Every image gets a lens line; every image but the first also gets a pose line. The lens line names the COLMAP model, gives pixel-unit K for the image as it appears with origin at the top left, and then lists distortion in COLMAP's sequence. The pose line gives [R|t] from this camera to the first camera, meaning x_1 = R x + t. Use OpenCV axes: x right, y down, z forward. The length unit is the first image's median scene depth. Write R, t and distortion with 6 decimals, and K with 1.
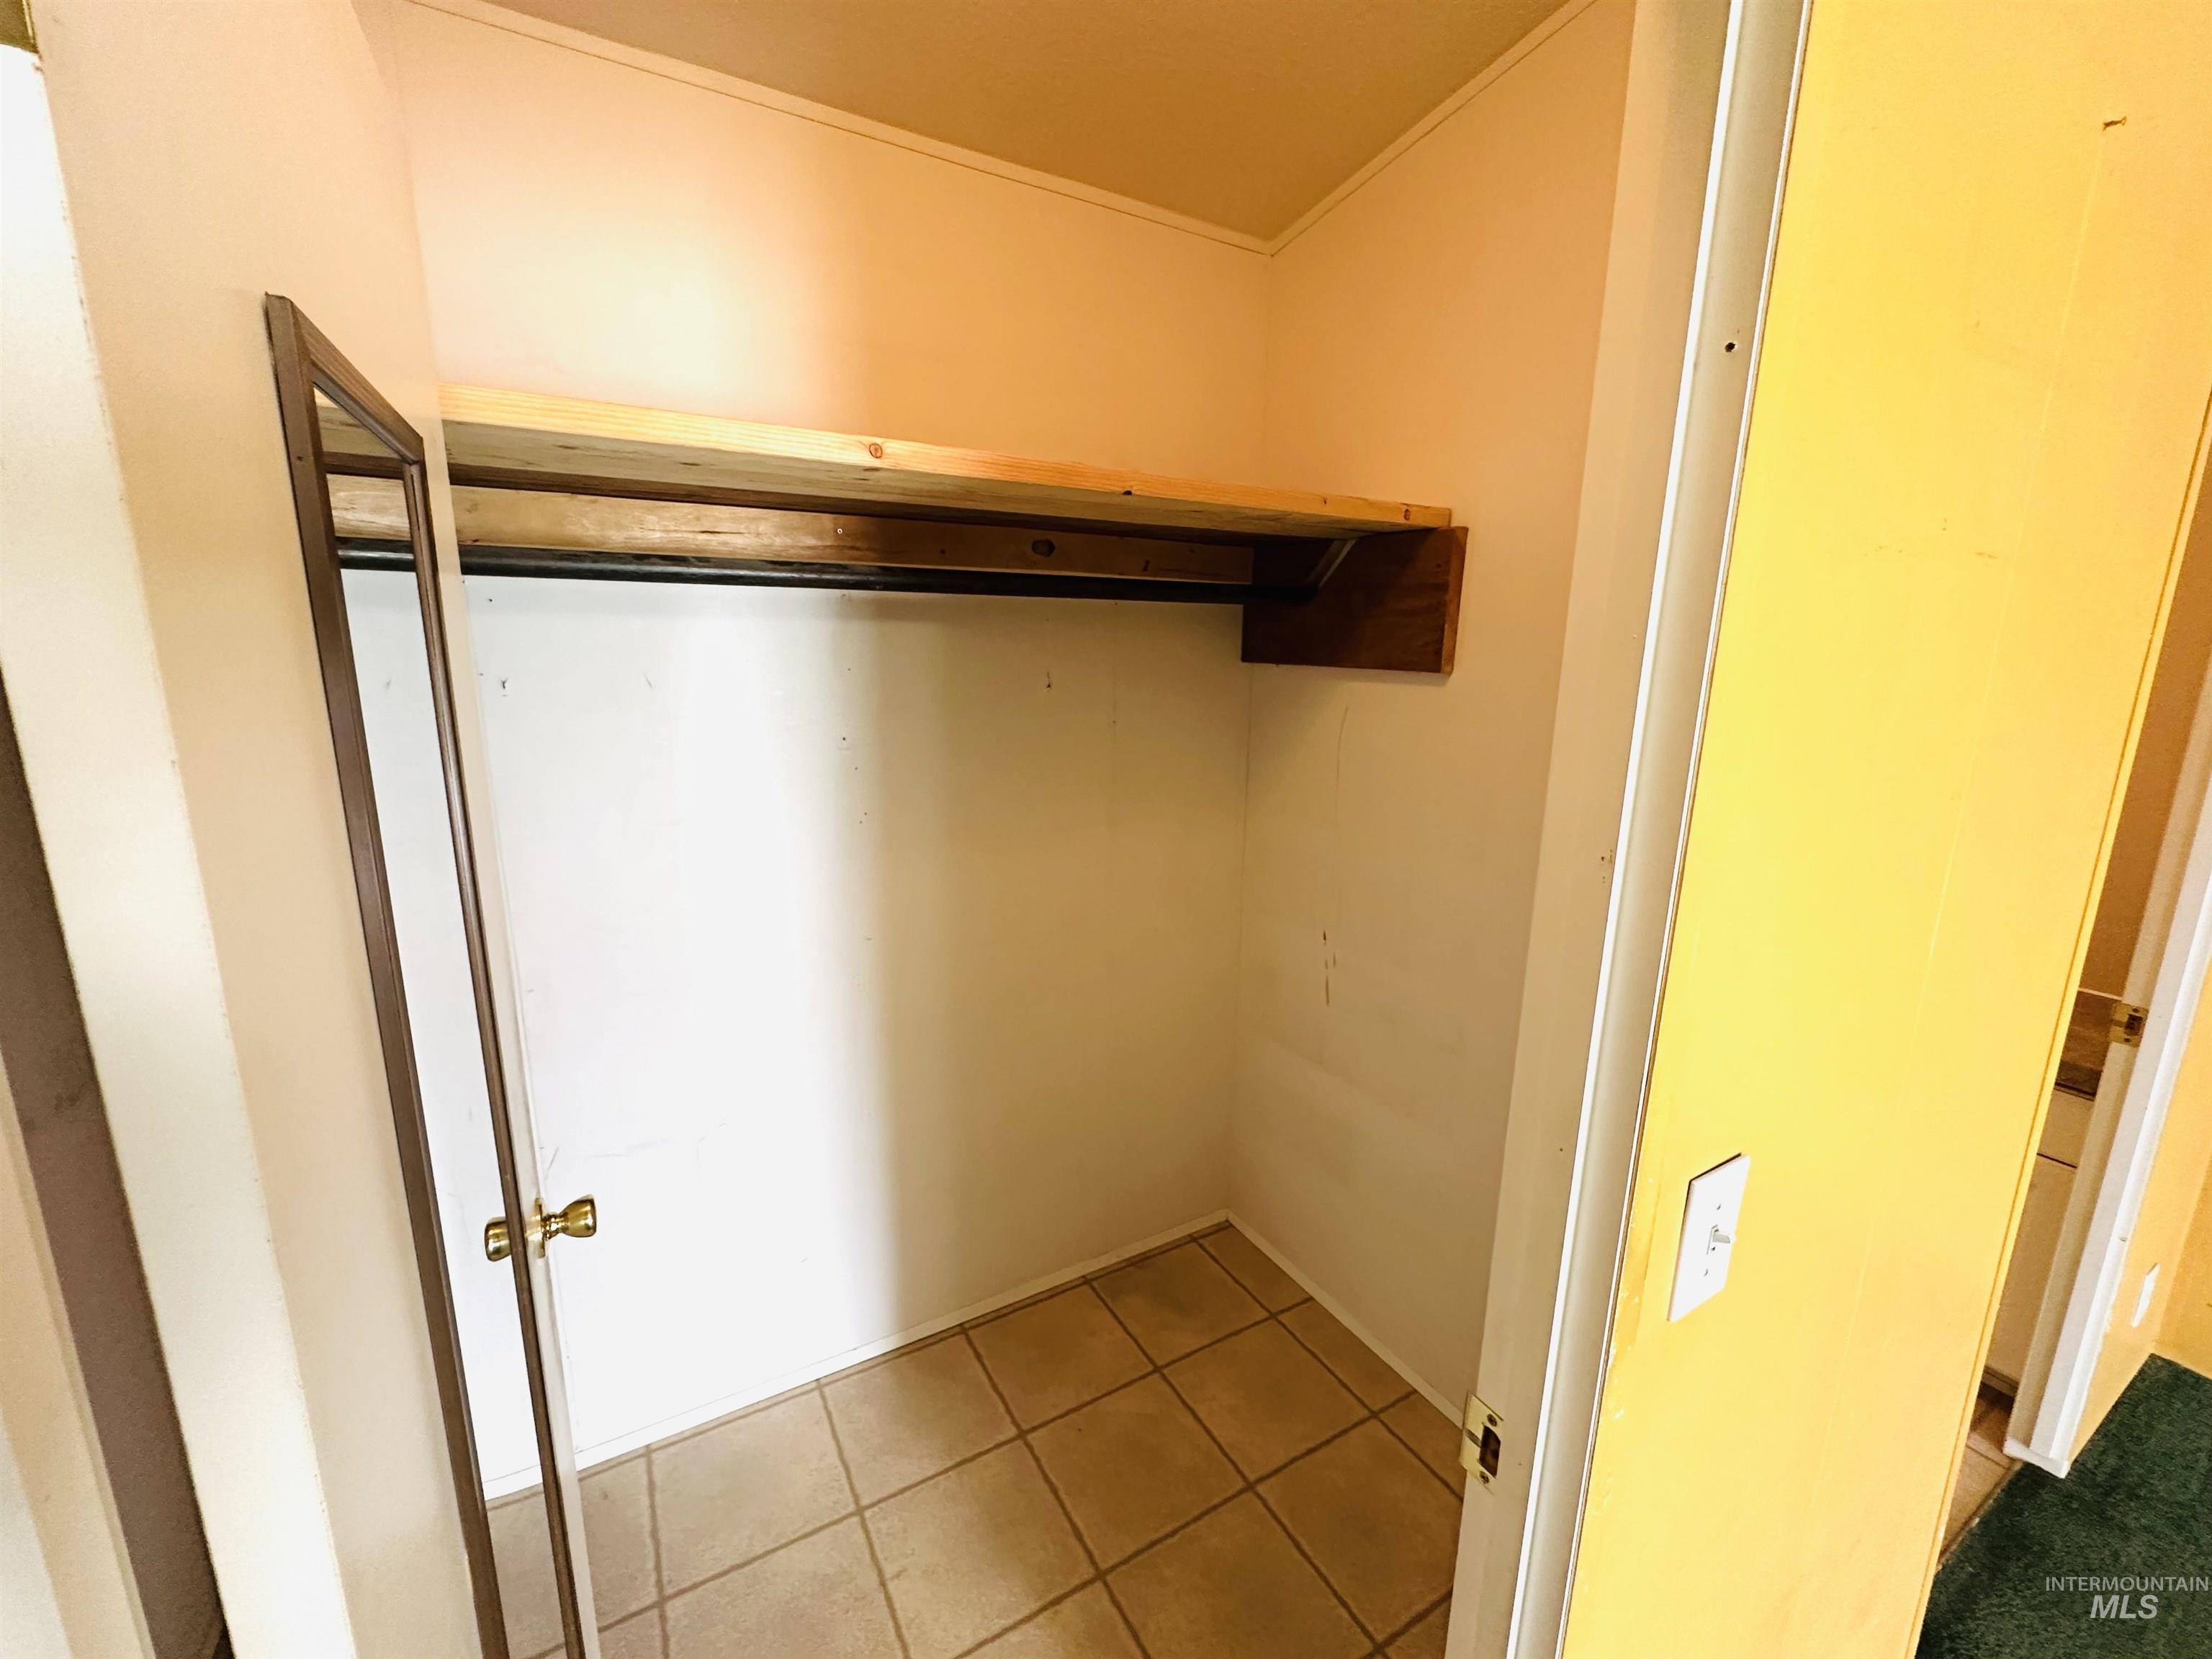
lens RADIAL K [[886.7, 0, 1106.0], [0, 886.7, 829.5], [0, 0, 1]] dist [-0.000257, -0.000234]
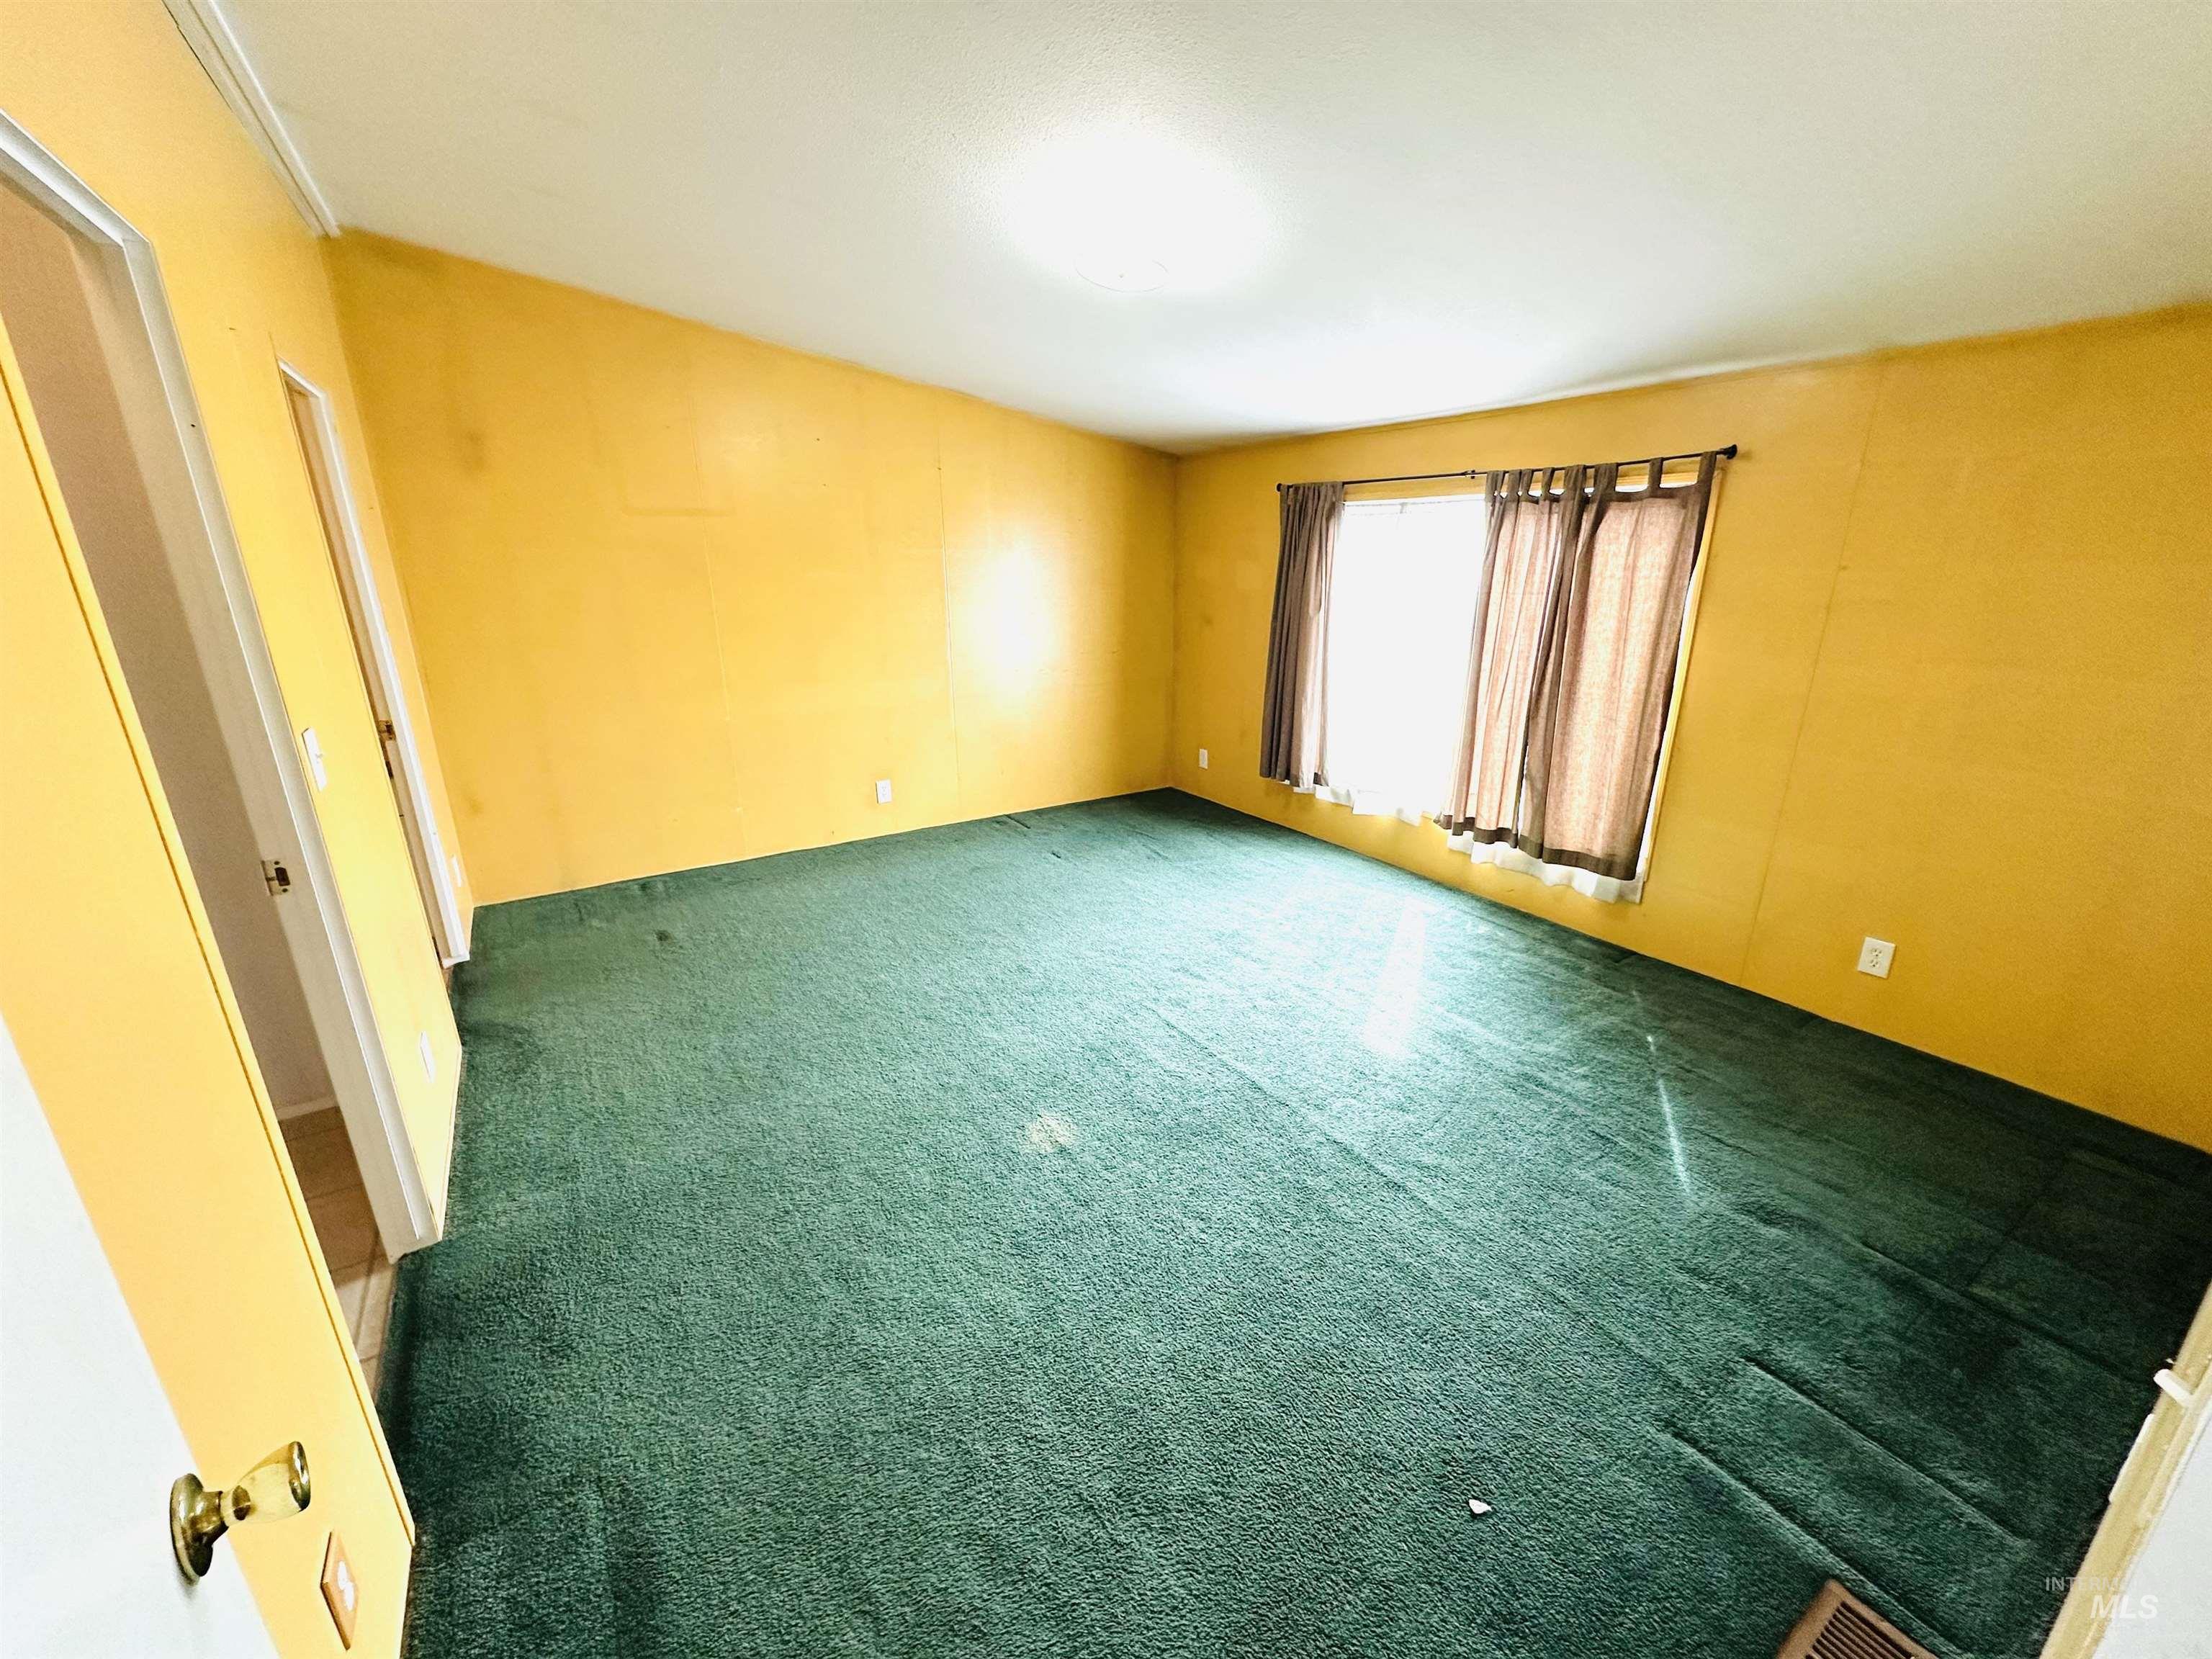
lens RADIAL K [[886.7, 0, 1106.0], [0, 886.7, 829.5], [0, 0, 1]] dist [-0.000257, -0.000234]
pose [[-0.036375, -0.318610, 0.947188, -0.748971], [0.211277, 0.923939, 0.318903, 0.114390], [-0.976749, 0.211719, 0.033707, -0.517939]]
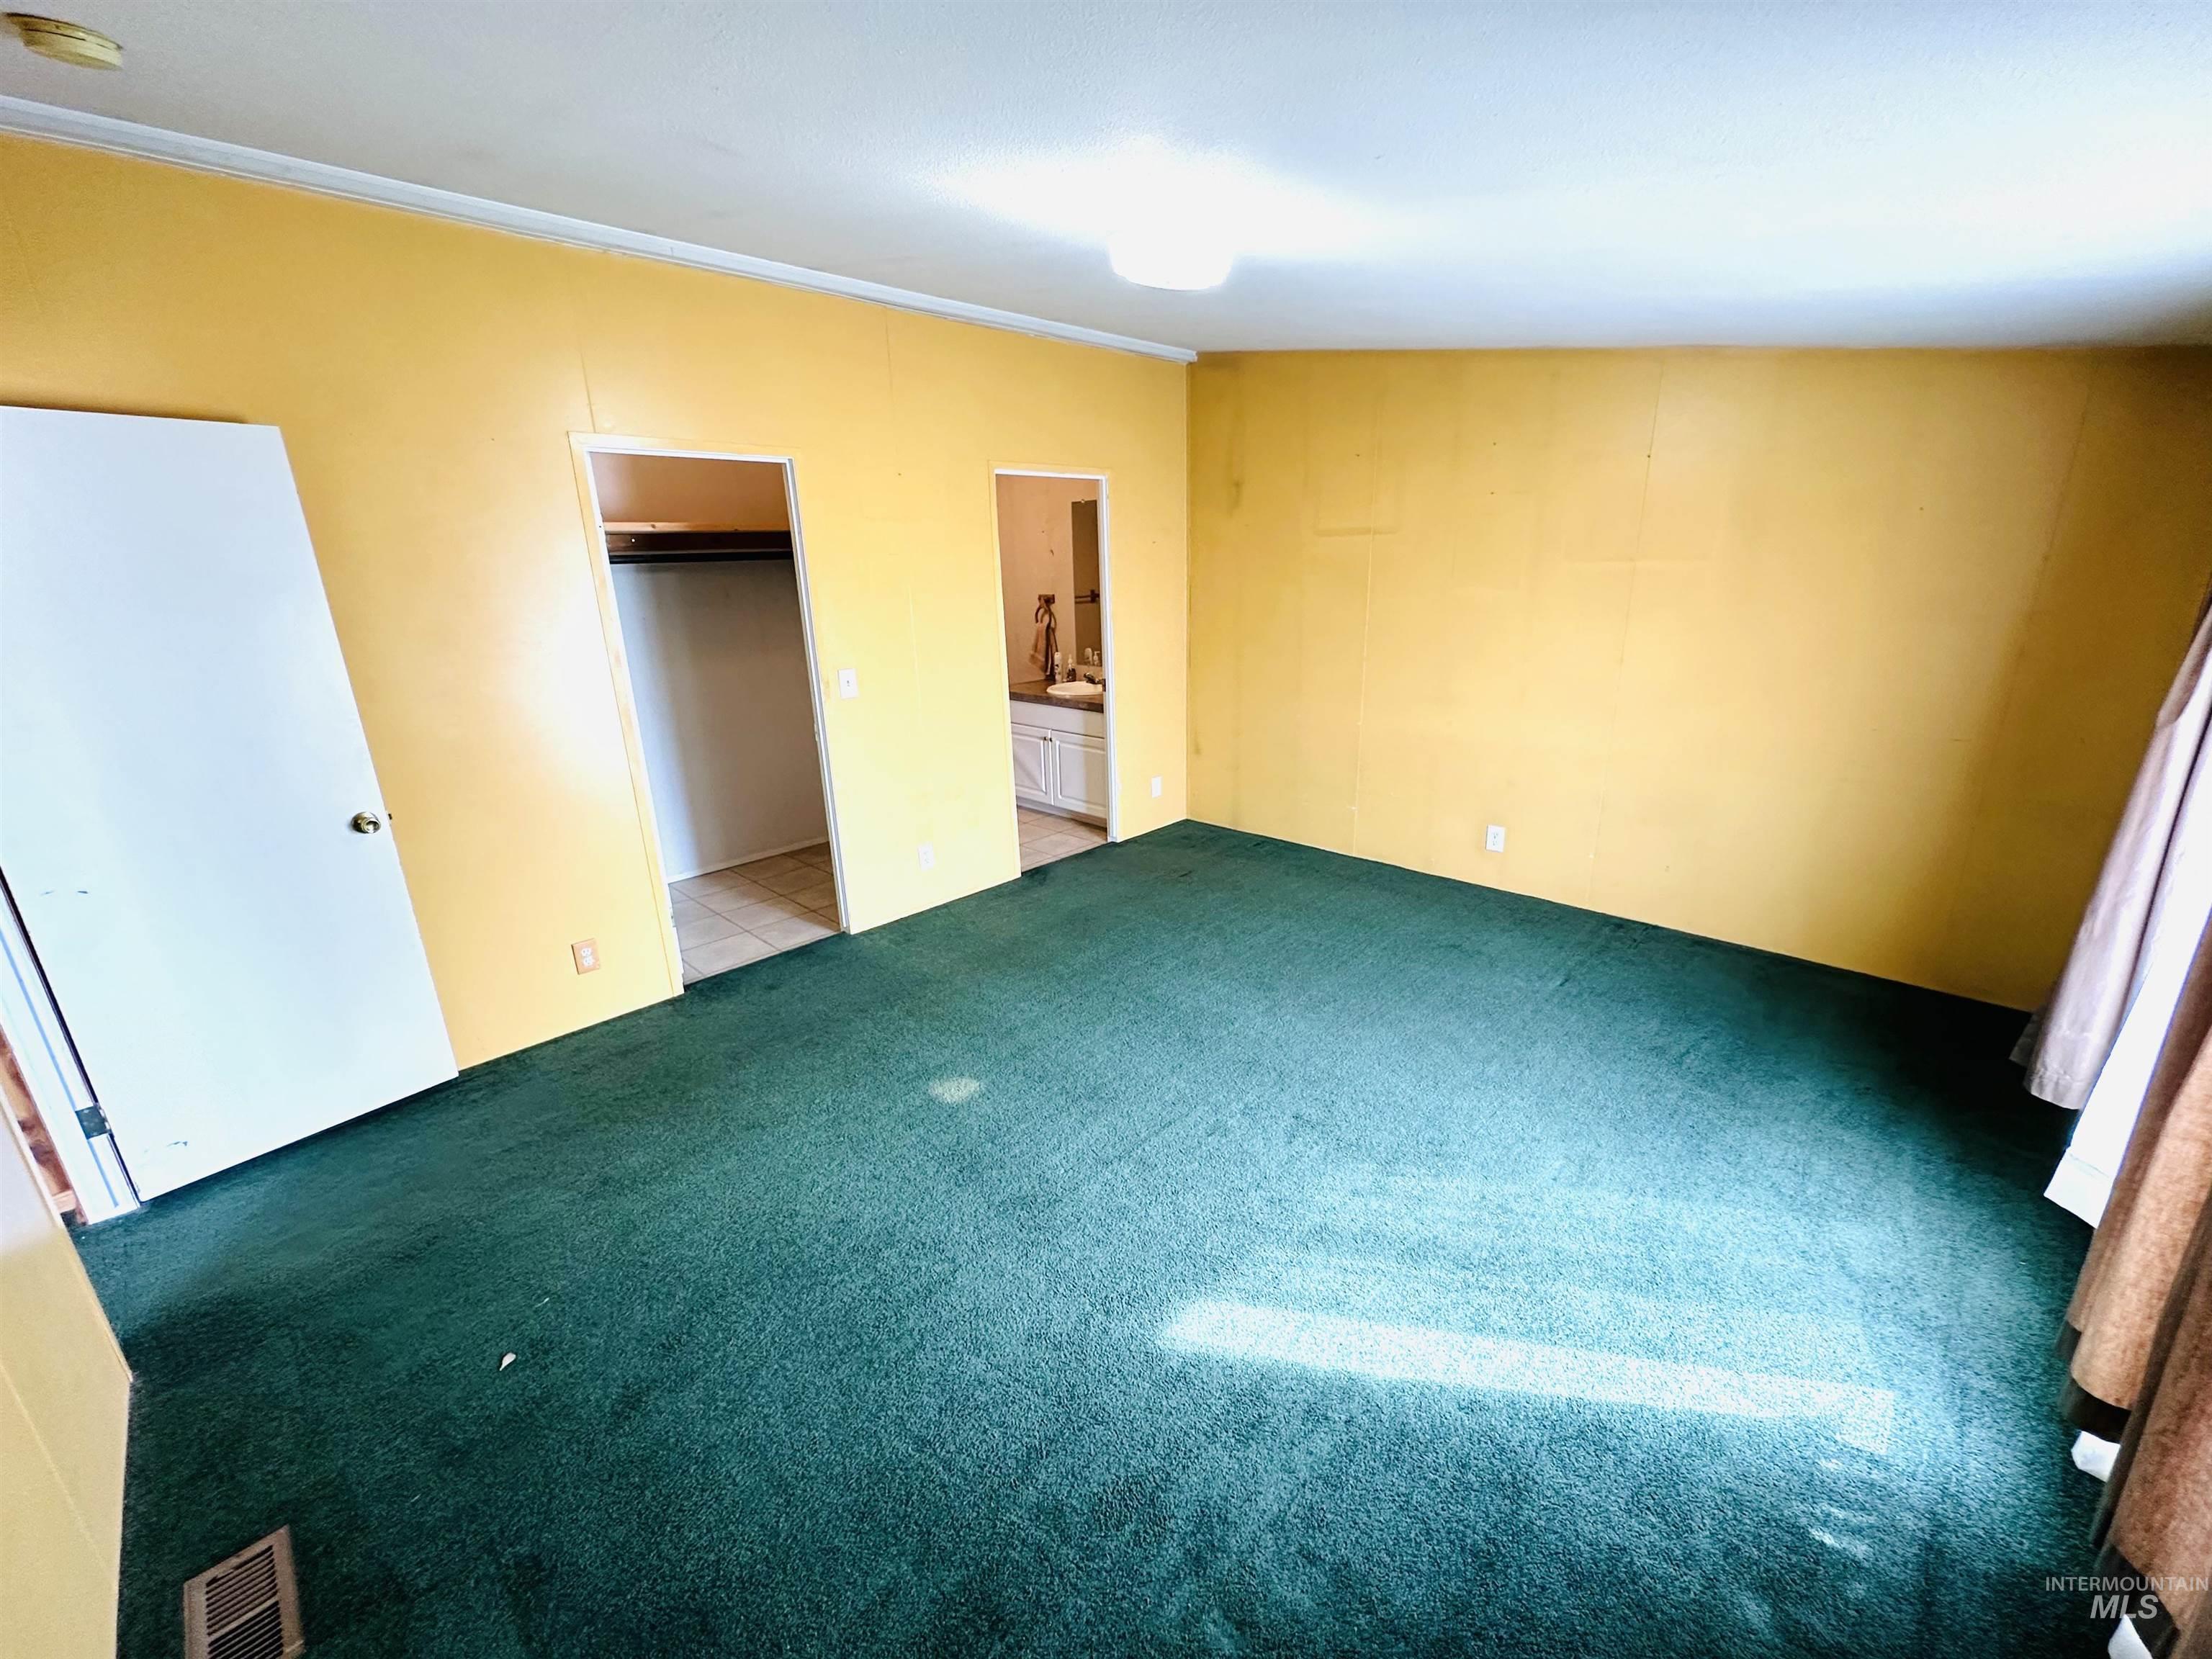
lens RADIAL K [[886.7, 0, 1106.0], [0, 886.7, 829.5], [0, 0, 1]] dist [-0.000257, -0.000234]
pose [[0.963470, -0.119431, 0.239711, 0.298661], [0.097909, 0.990178, 0.099810, 0.362705], [-0.249277, -0.072694, 0.965700, -1.811341]]
